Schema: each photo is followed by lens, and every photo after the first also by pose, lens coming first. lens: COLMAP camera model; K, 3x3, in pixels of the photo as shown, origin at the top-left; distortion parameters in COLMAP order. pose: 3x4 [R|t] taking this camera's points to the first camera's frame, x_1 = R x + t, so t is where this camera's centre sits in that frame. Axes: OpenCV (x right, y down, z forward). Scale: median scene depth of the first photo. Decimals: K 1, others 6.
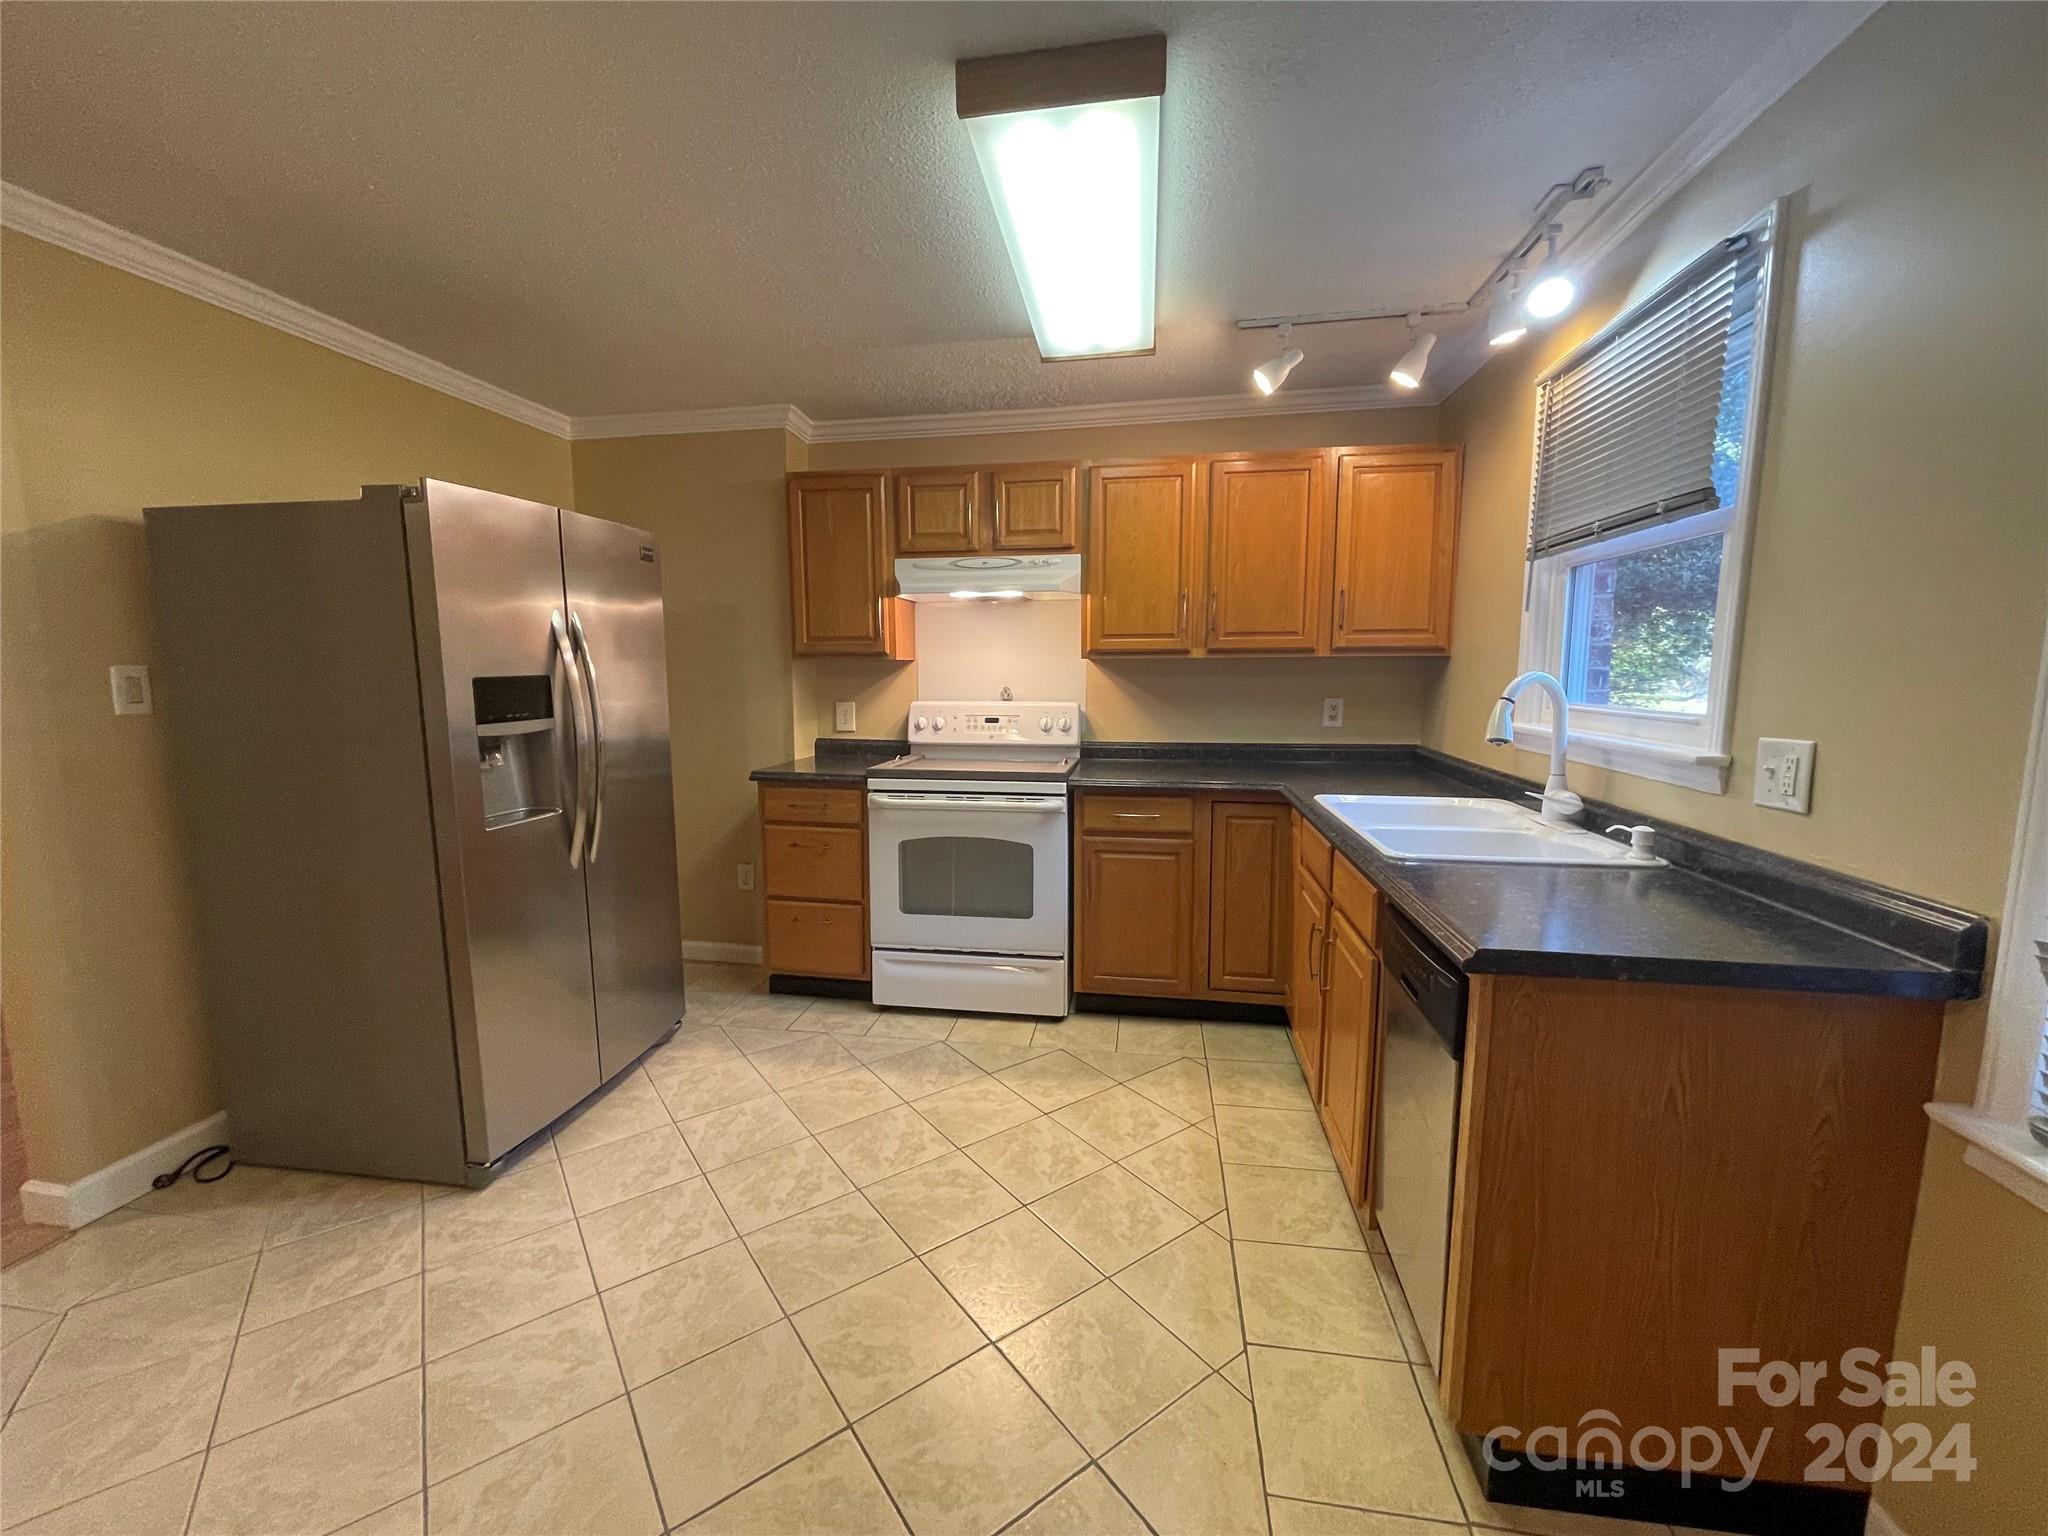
lens RADIAL K [[823.5, 0, 1014.7], [0, 823.5, 765.7], [0, 0, 1]] dist [-0.001896, 0.000683]
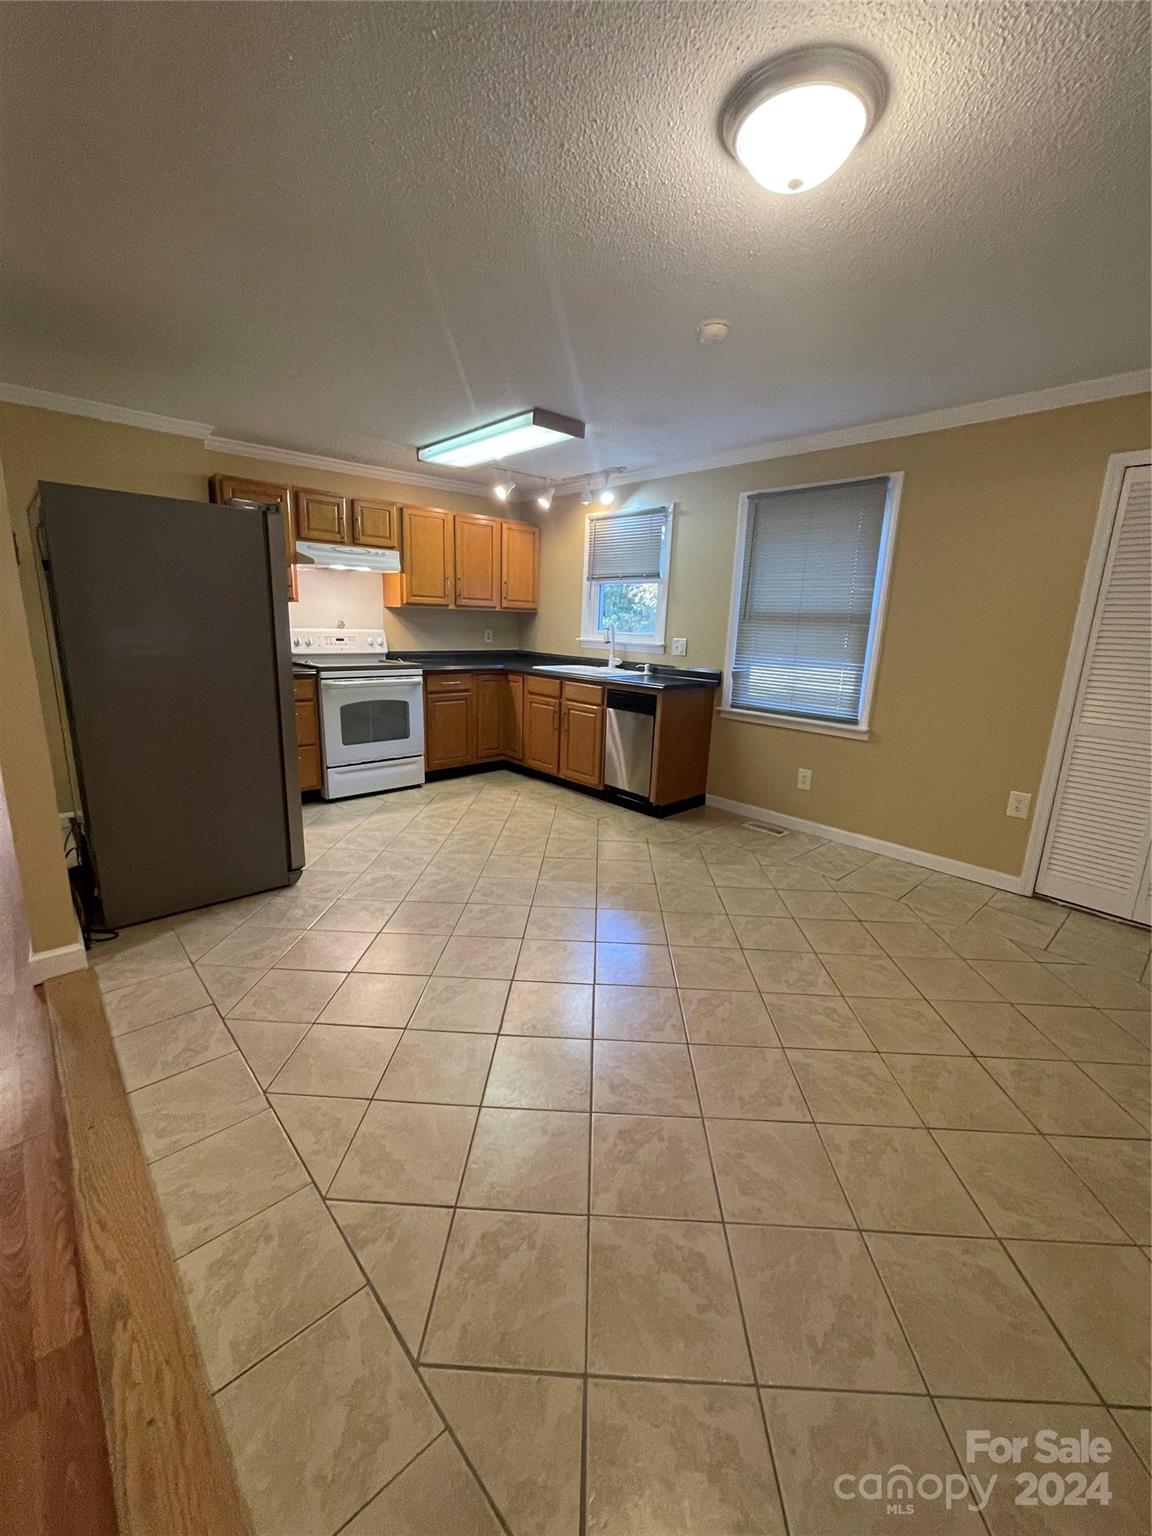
lens RADIAL K [[613.6, 0, 582.6], [0, 613.6, 764.4], [0, 0, 1]] dist [0.008523, -0.002874]
pose [[0.610236, -0.157080, 0.776491, -0.902519], [0.058417, 0.986400, 0.153634, 0.042483], [-0.790063, -0.048393, 0.611113, -0.265341]]
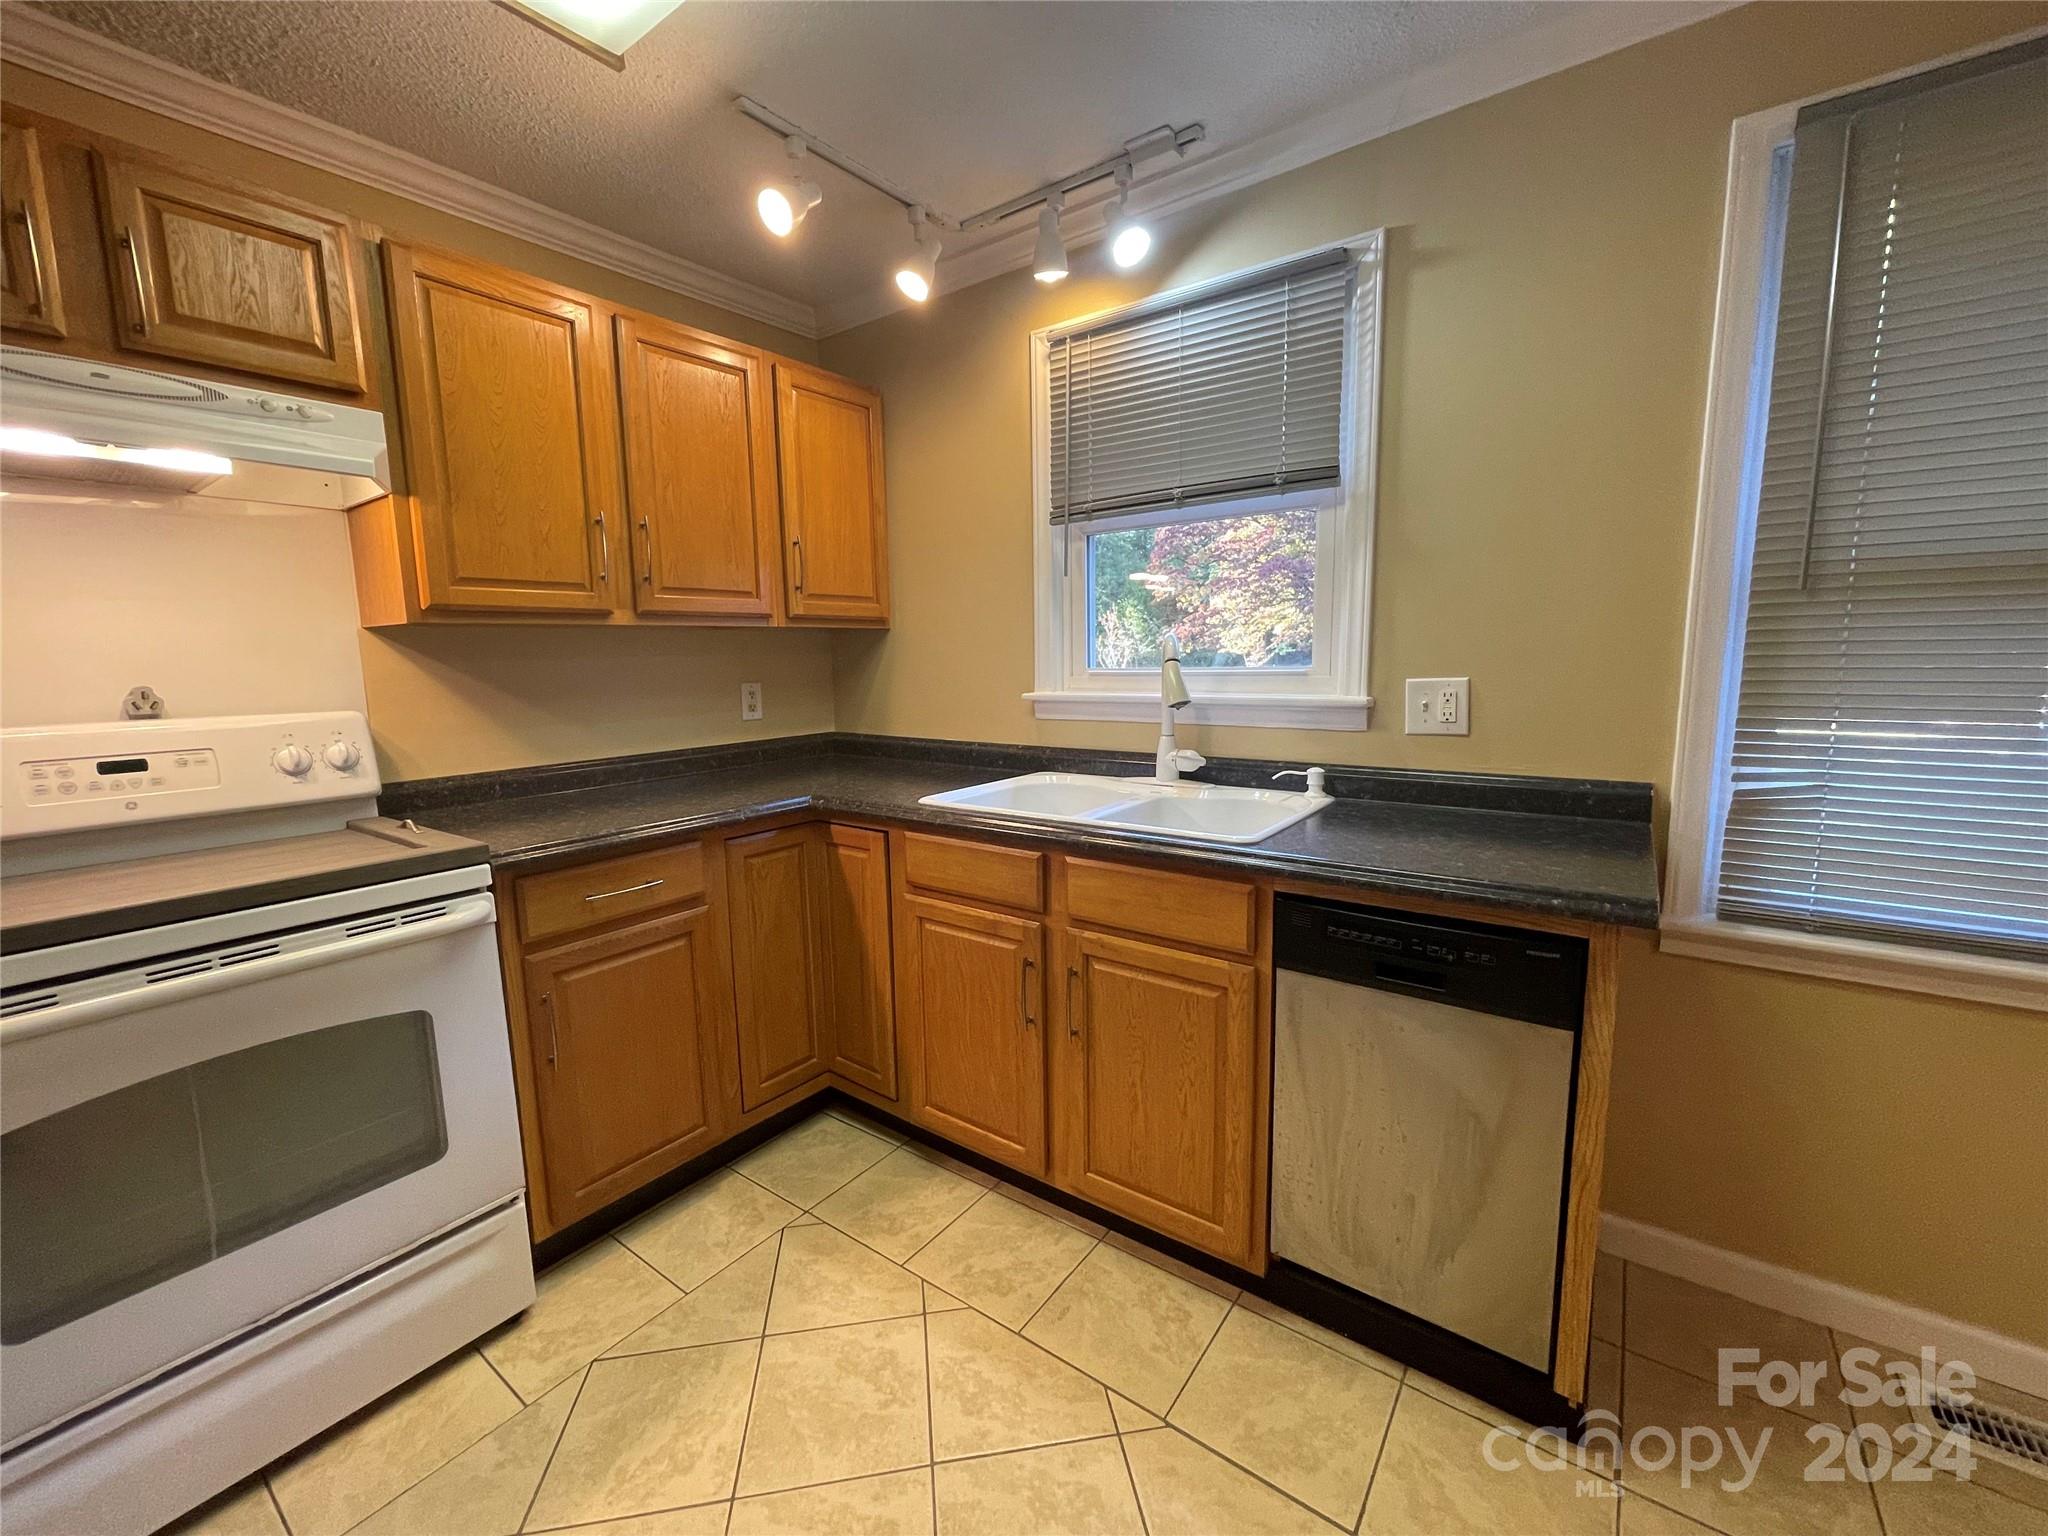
lens RADIAL K [[823.5, 0, 1014.7], [0, 823.5, 765.7], [0, 0, 1]] dist [-0.001896, 0.000683]
pose [[0.458570, -0.125564, 0.879743, -0.221542], [0.124693, 0.989265, 0.076199, -0.035833], [-0.879867, 0.074755, 0.469304, 0.462884]]
